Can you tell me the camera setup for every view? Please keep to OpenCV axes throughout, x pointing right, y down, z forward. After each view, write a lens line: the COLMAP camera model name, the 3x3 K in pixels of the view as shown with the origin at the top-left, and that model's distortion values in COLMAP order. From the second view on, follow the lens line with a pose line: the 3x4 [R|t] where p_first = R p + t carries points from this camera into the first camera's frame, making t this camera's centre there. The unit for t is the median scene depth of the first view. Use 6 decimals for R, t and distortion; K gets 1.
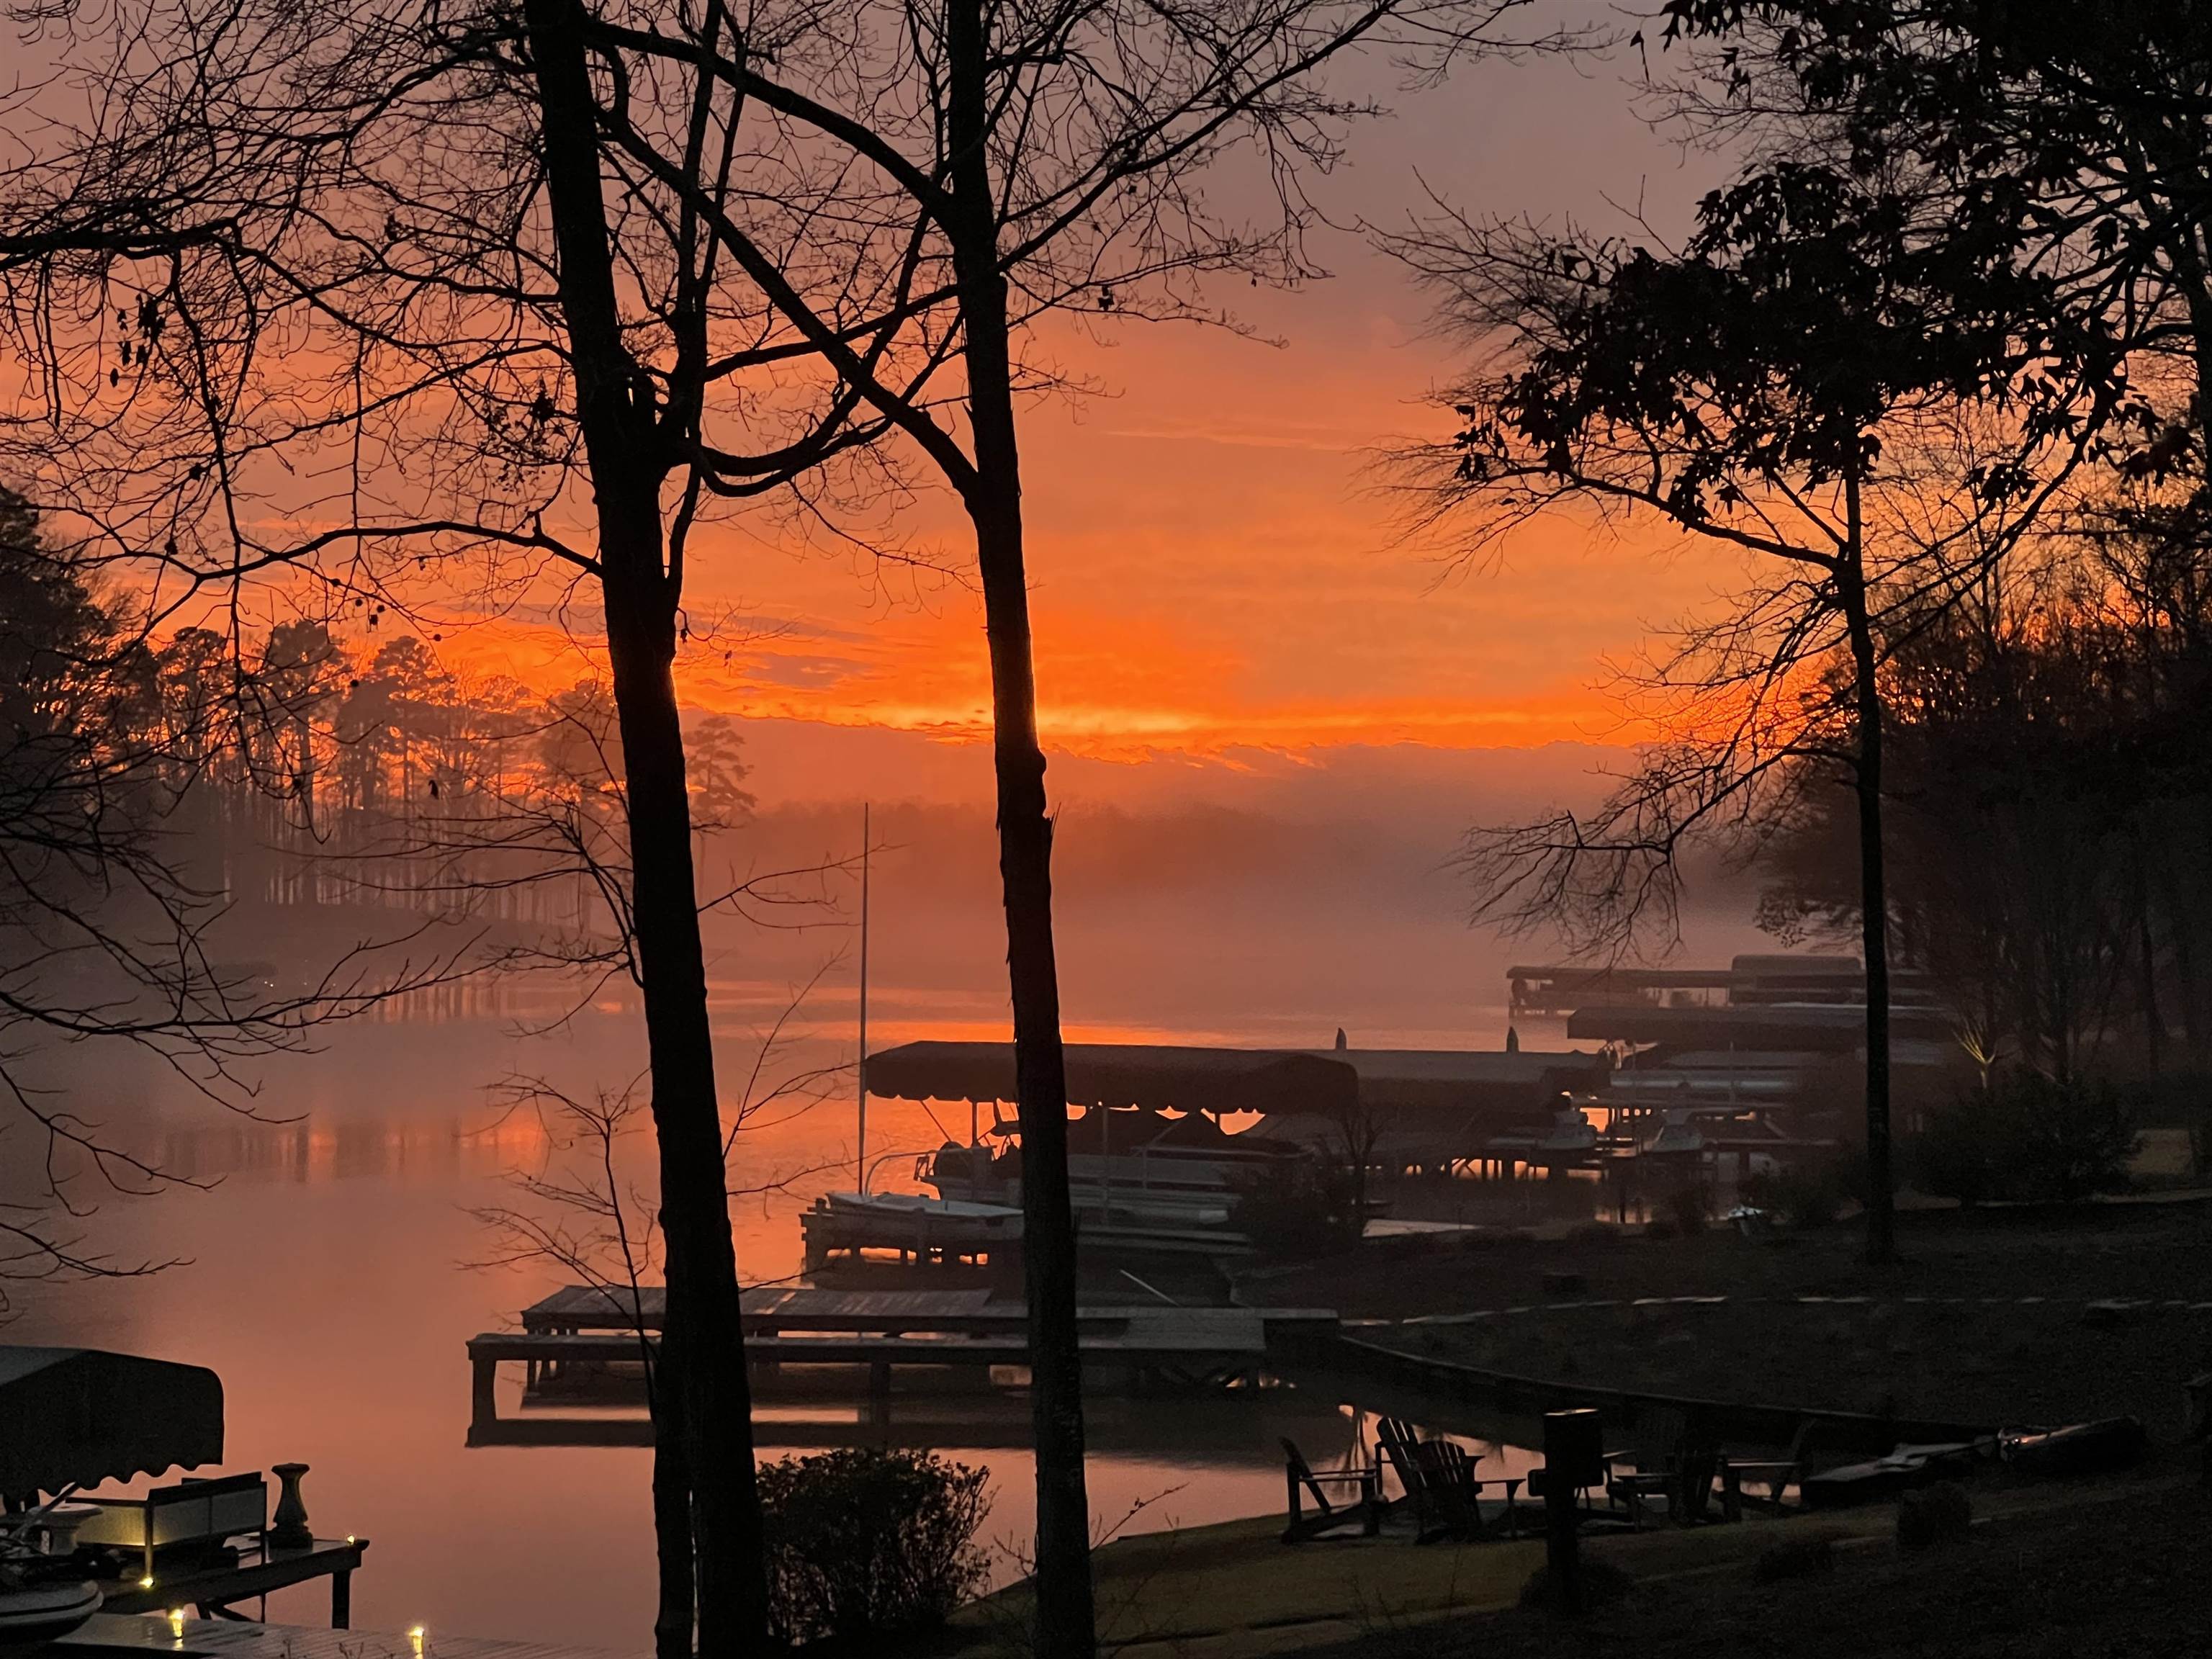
lens RADIAL K [[5350.3, 0, 1106.5], [0, 5350.3, 829.9], [0, 0, 1]] dist [0.283416, 0.057430]
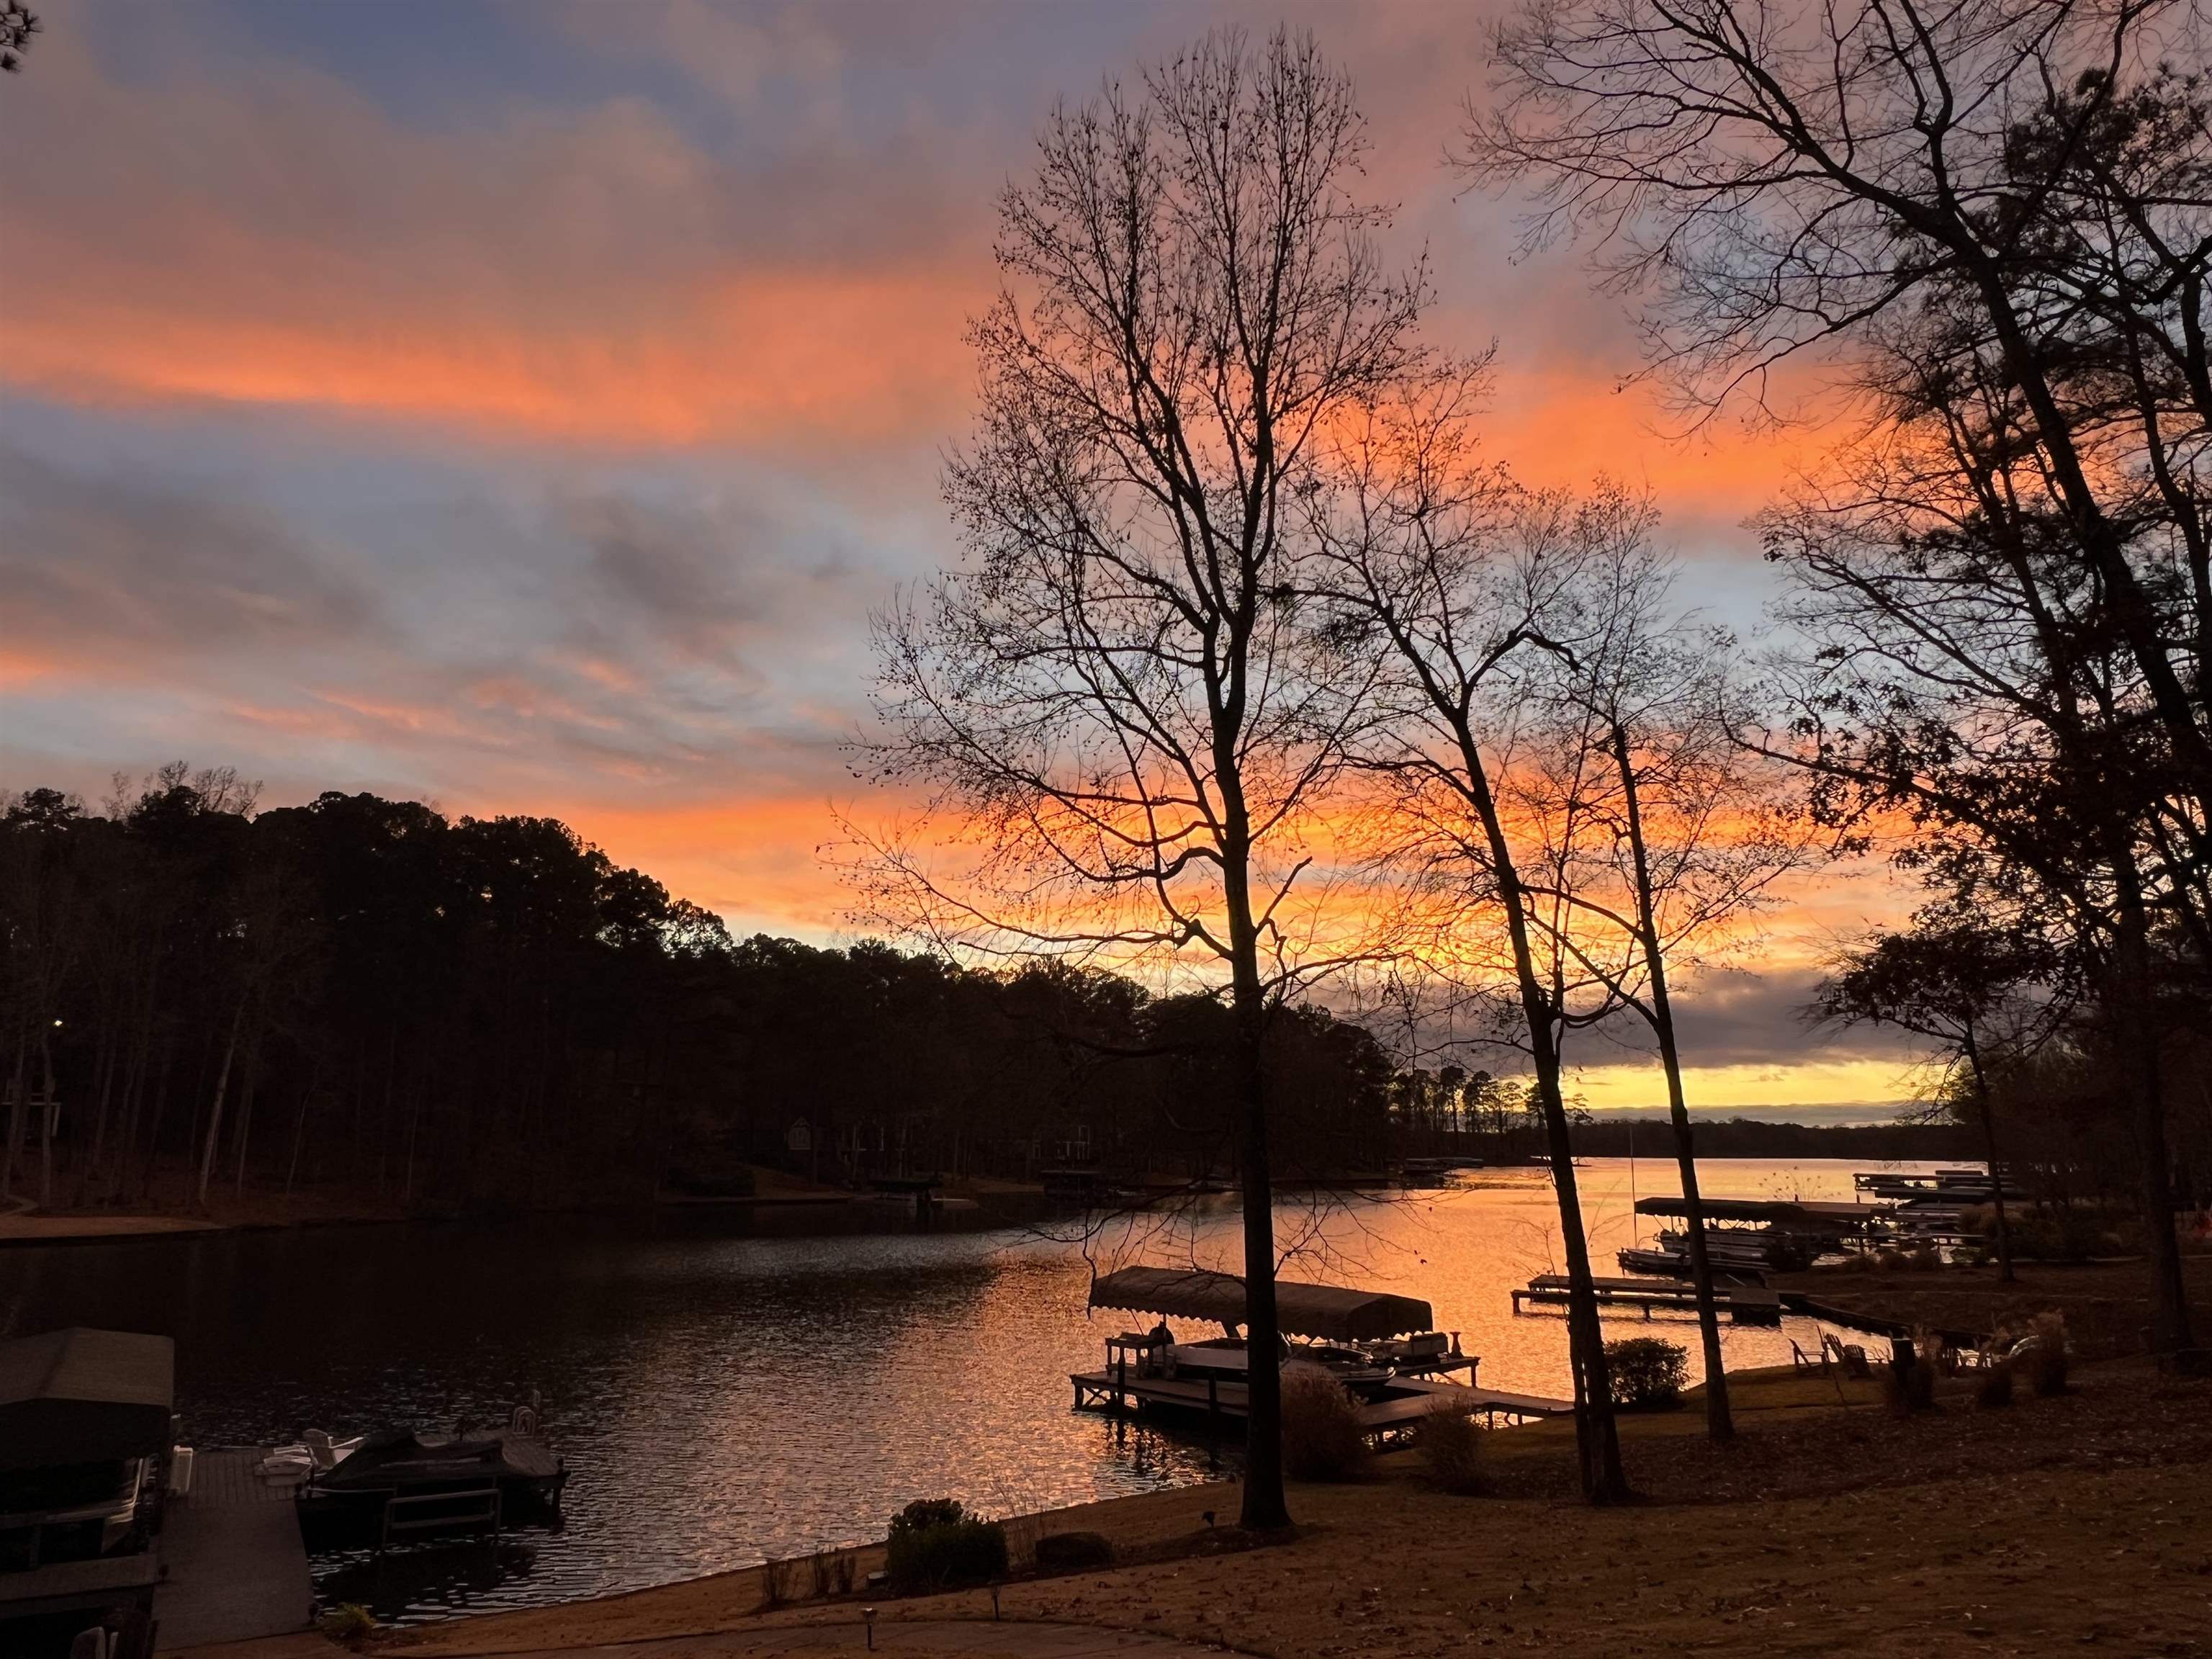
lens RADIAL K [[1324.0, 0, 1102.0], [0, 1324.0, 839.8], [0, 0, 1]] dist [0.001438, -0.046277]
pose [[0.912941, -0.079300, -0.400313, -0.003262], [-0.003503, 0.979380, -0.201998, -0.011899], [0.408077, 0.185814, 0.893838, 0.160390]]
